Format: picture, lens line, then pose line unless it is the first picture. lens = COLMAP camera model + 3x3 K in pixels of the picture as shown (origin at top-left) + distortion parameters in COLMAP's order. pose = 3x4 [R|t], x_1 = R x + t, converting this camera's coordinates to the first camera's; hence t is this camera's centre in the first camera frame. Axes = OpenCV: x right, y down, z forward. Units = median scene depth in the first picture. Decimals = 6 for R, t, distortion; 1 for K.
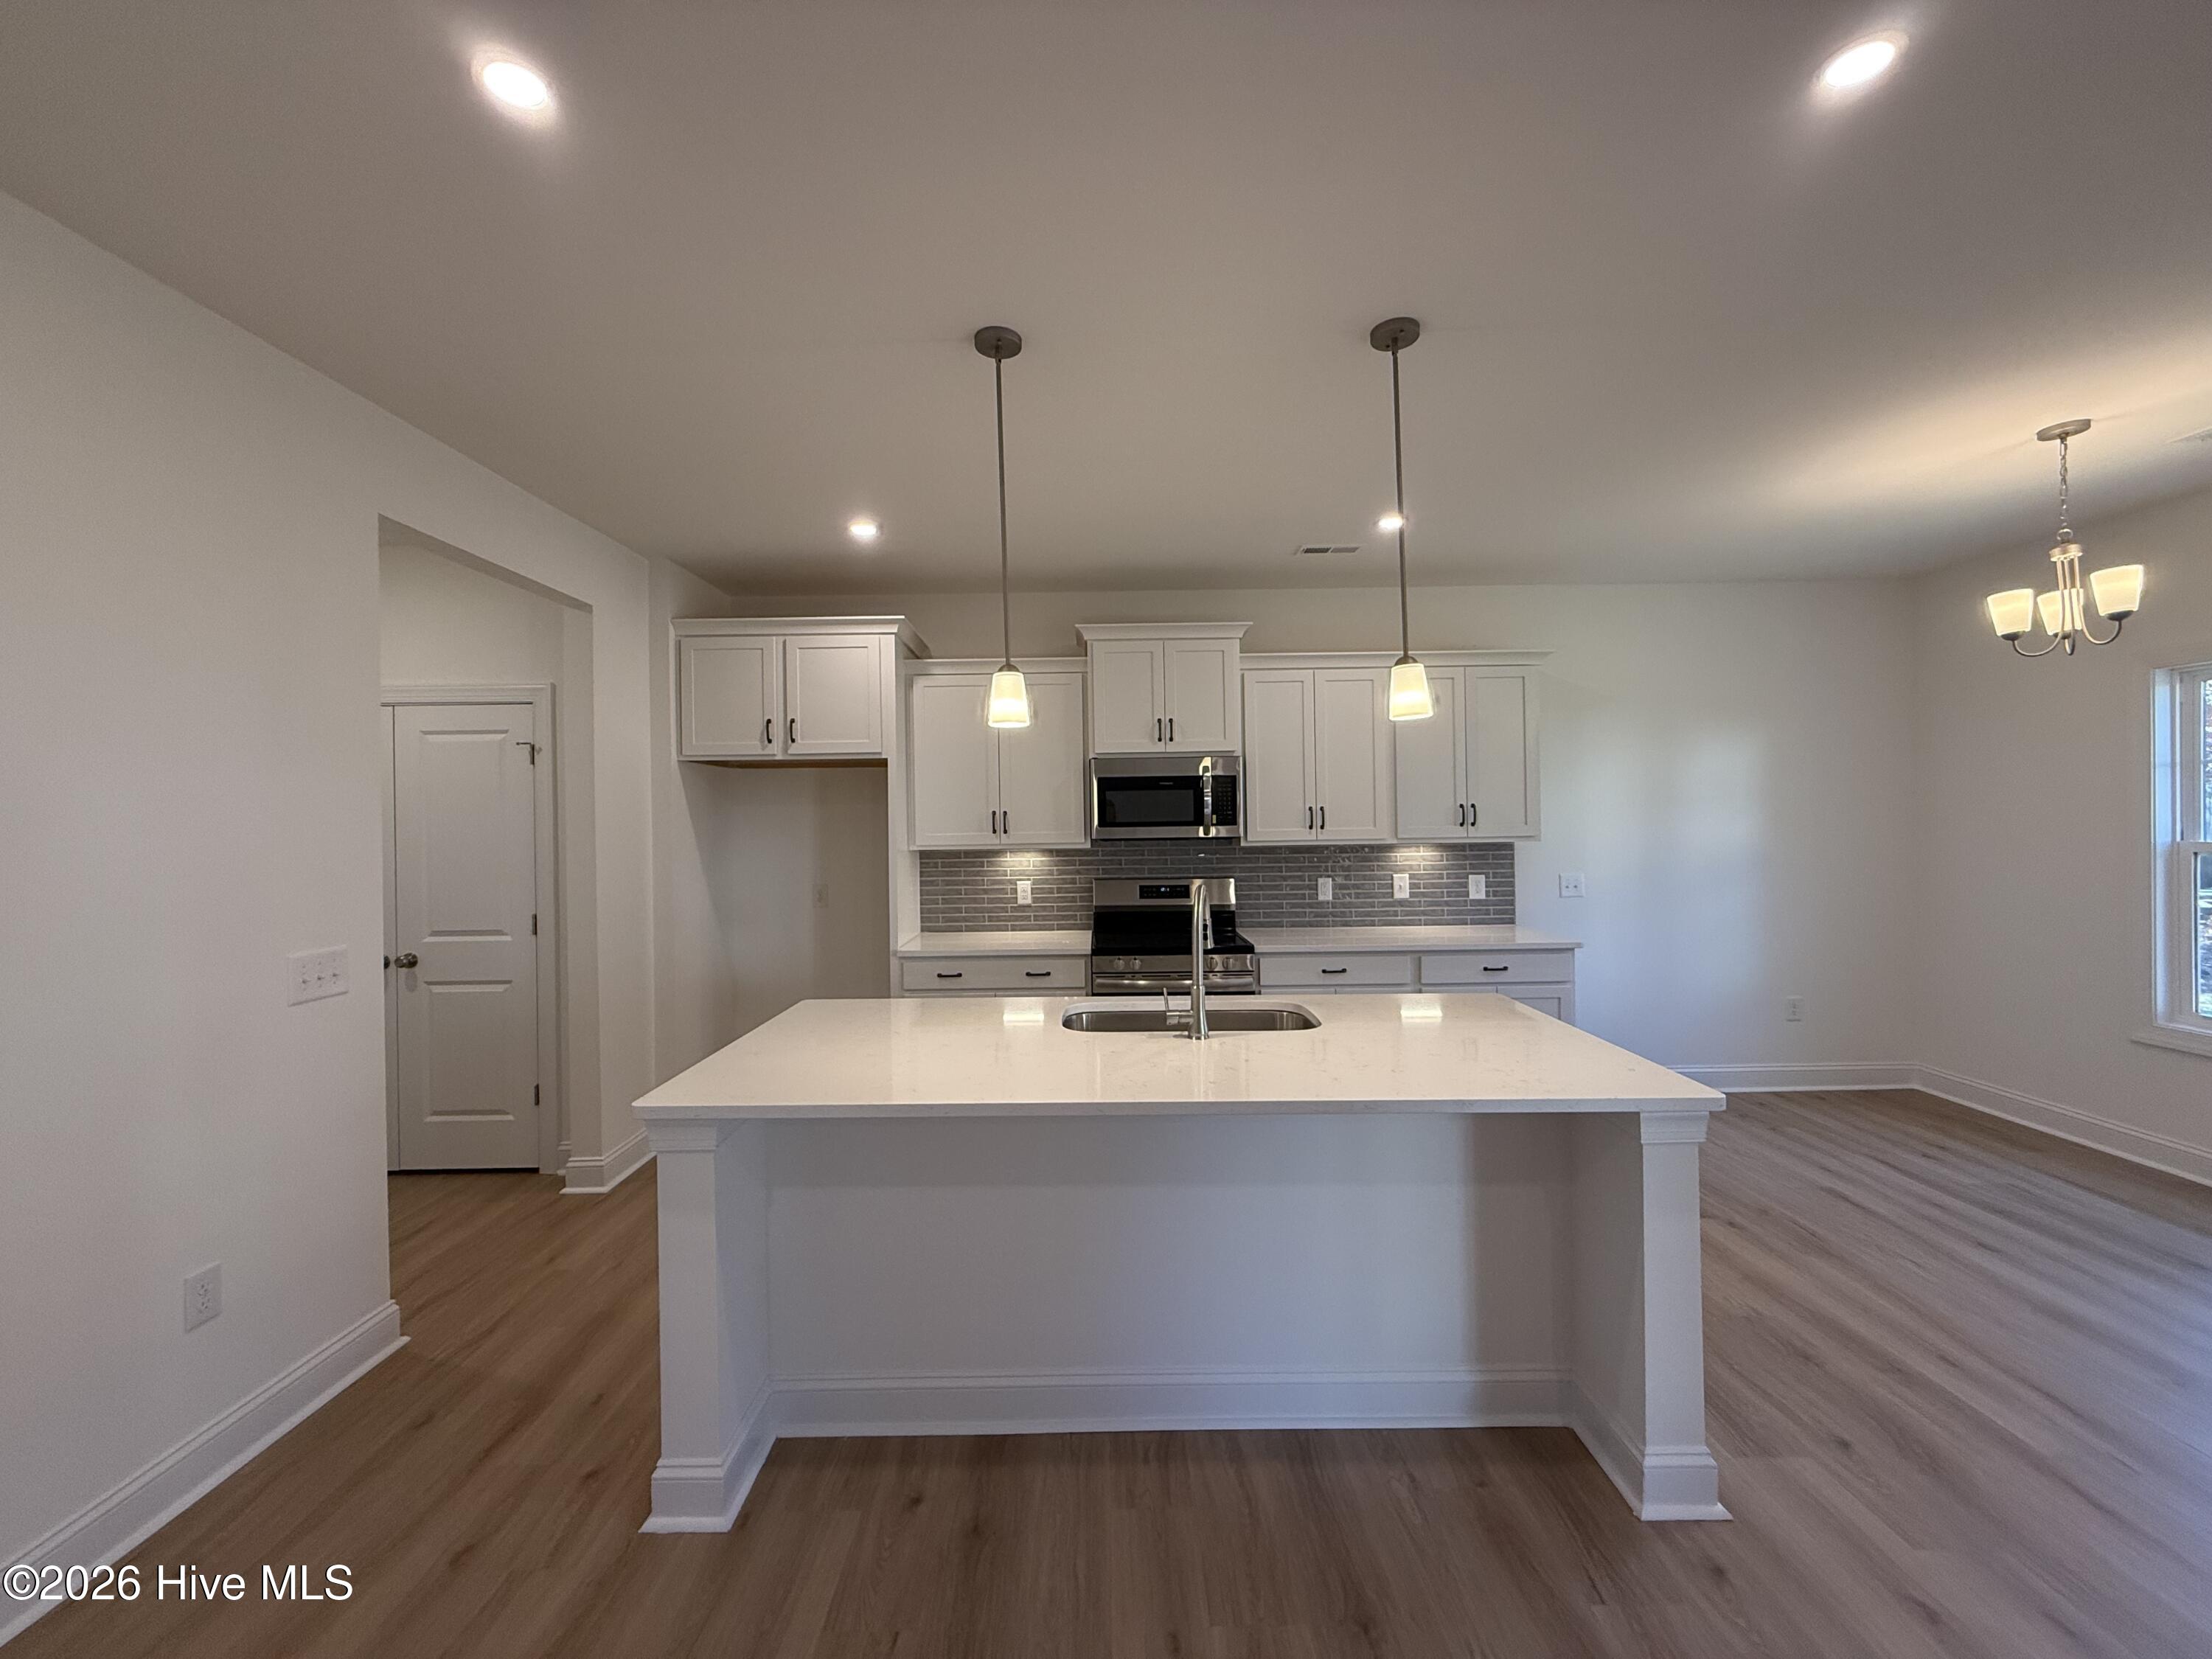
lens RADIAL K [[876.0, 0, 1097.8], [0, 876.0, 824.5], [0, 0, 1]] dist [0.000476, -0.000161]
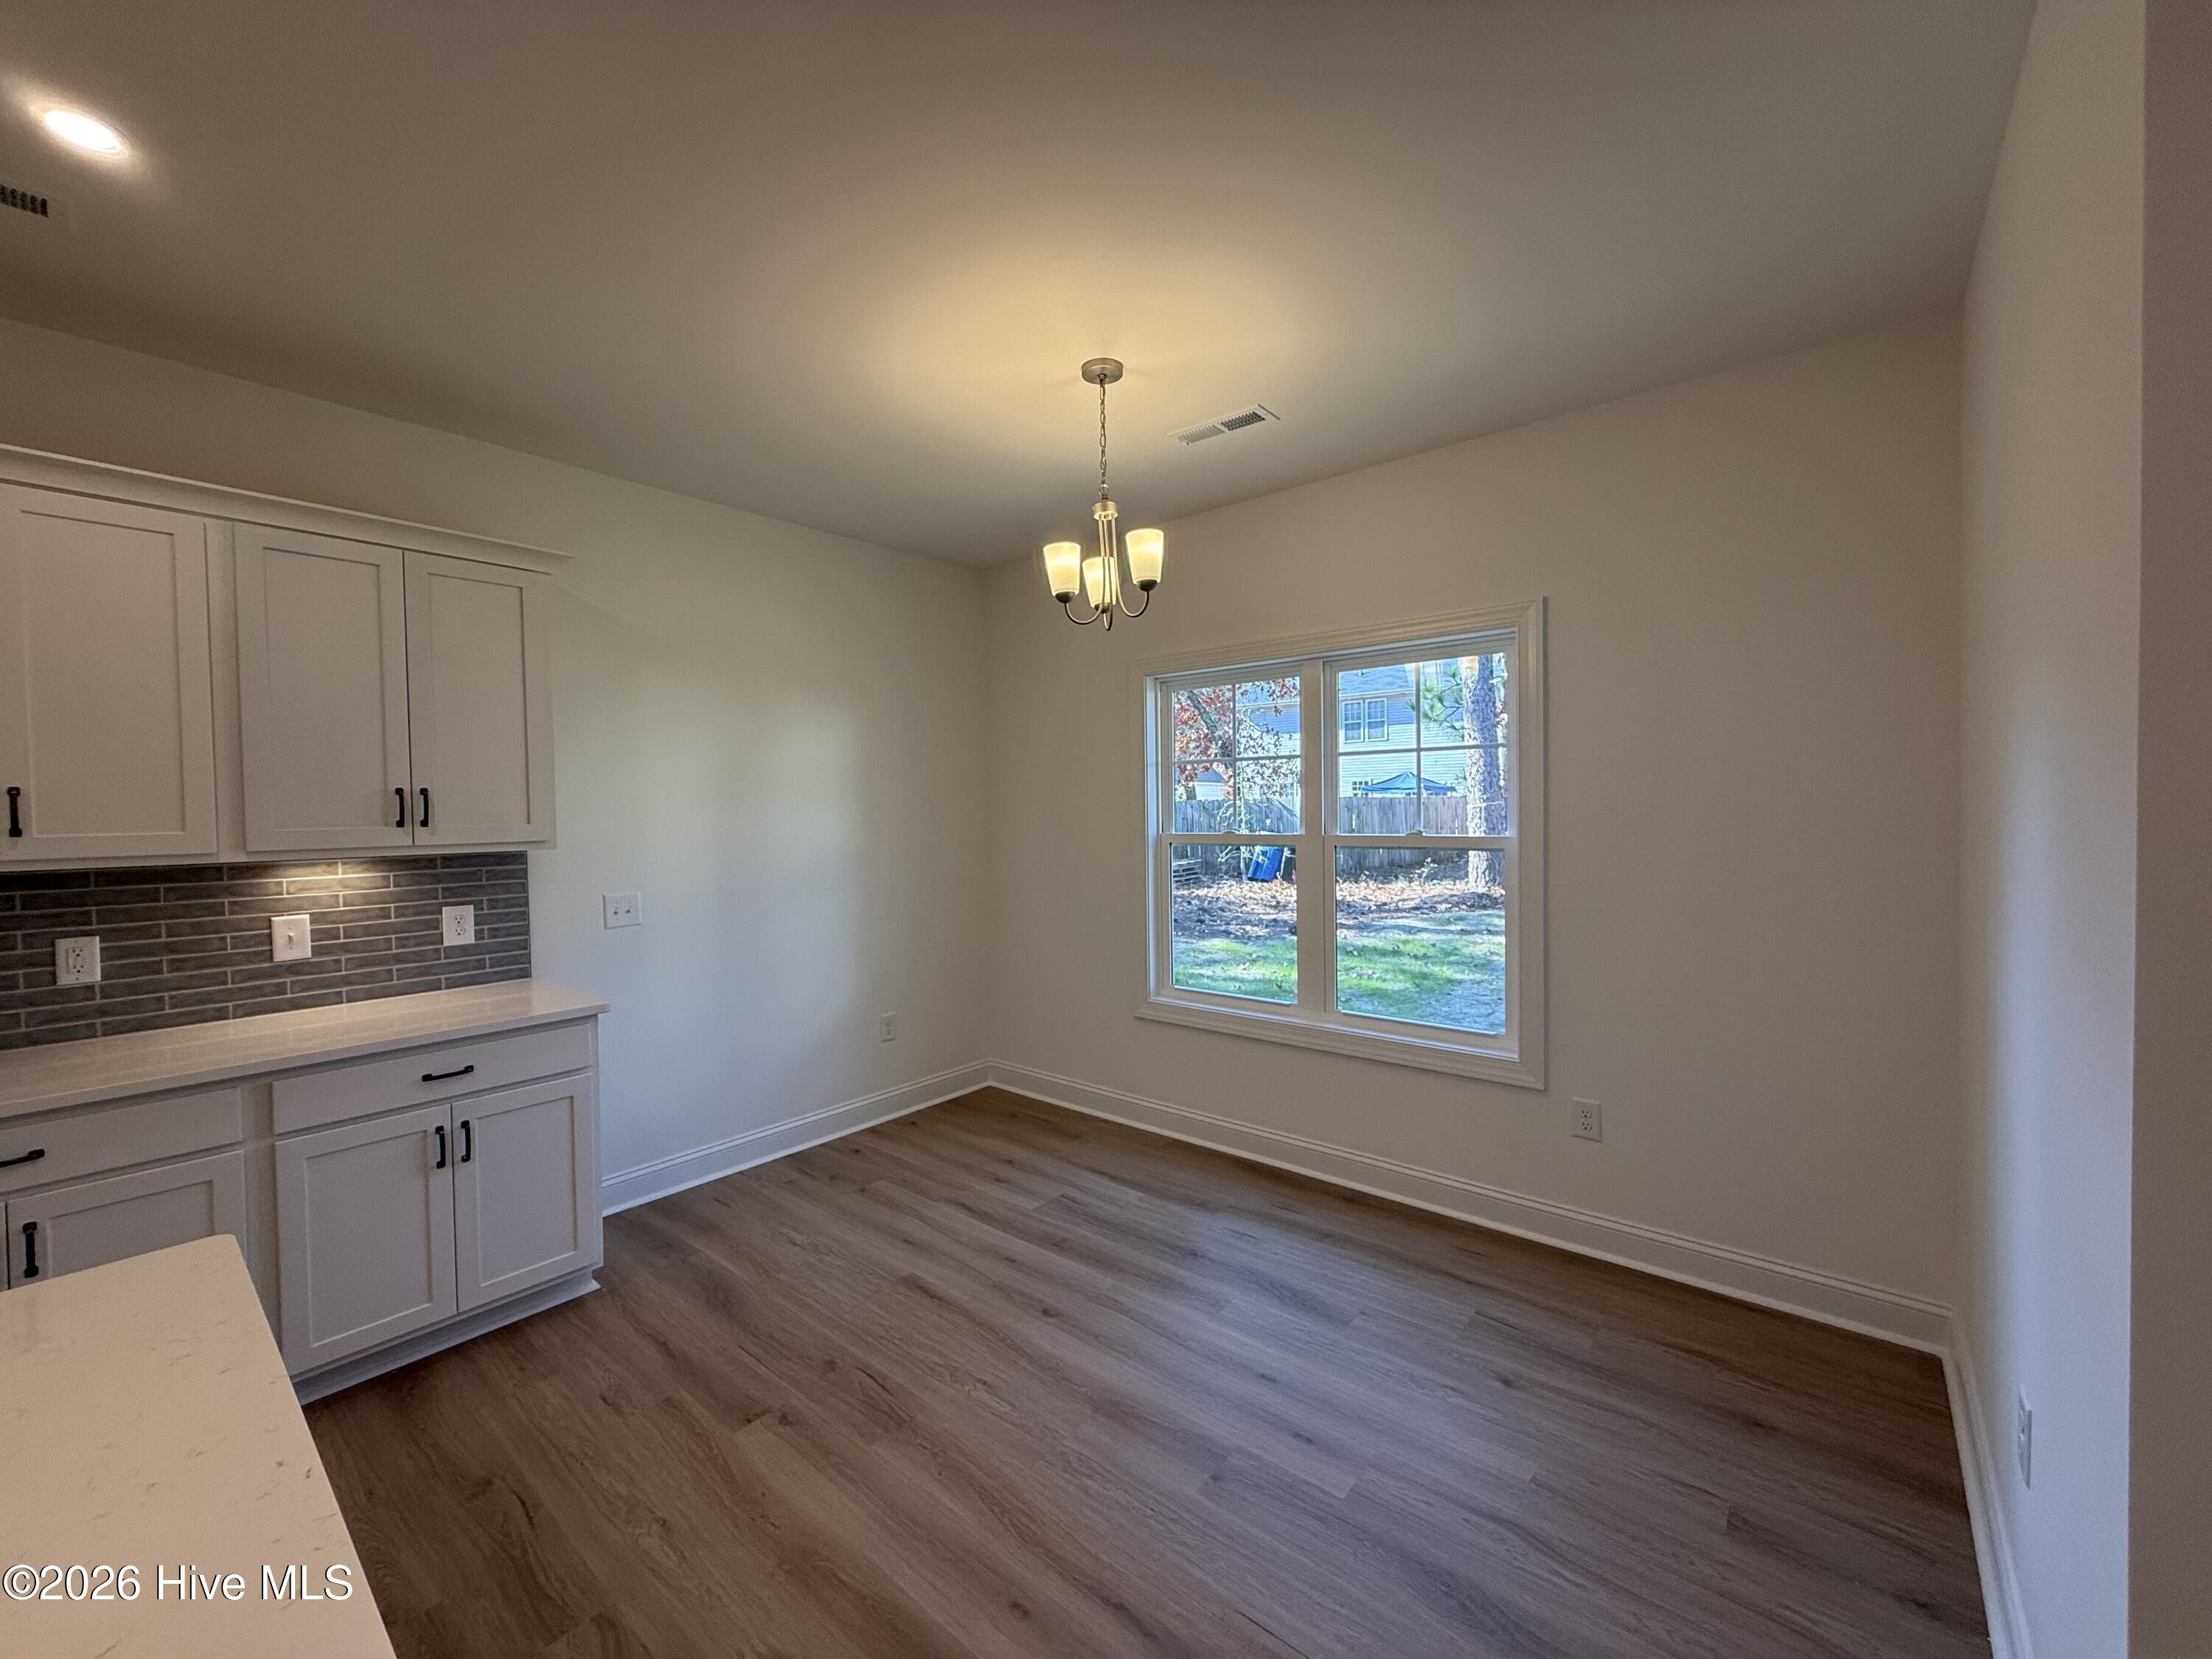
lens RADIAL K [[876.0, 0, 1097.8], [0, 876.0, 824.5], [0, 0, 1]] dist [0.000476, -0.000161]
pose [[0.644863, -0.009441, 0.764240, 0.257716], [0.008275, 0.999951, 0.005370, 0.001049], [-0.764253, 0.002861, 0.644910, 0.267200]]
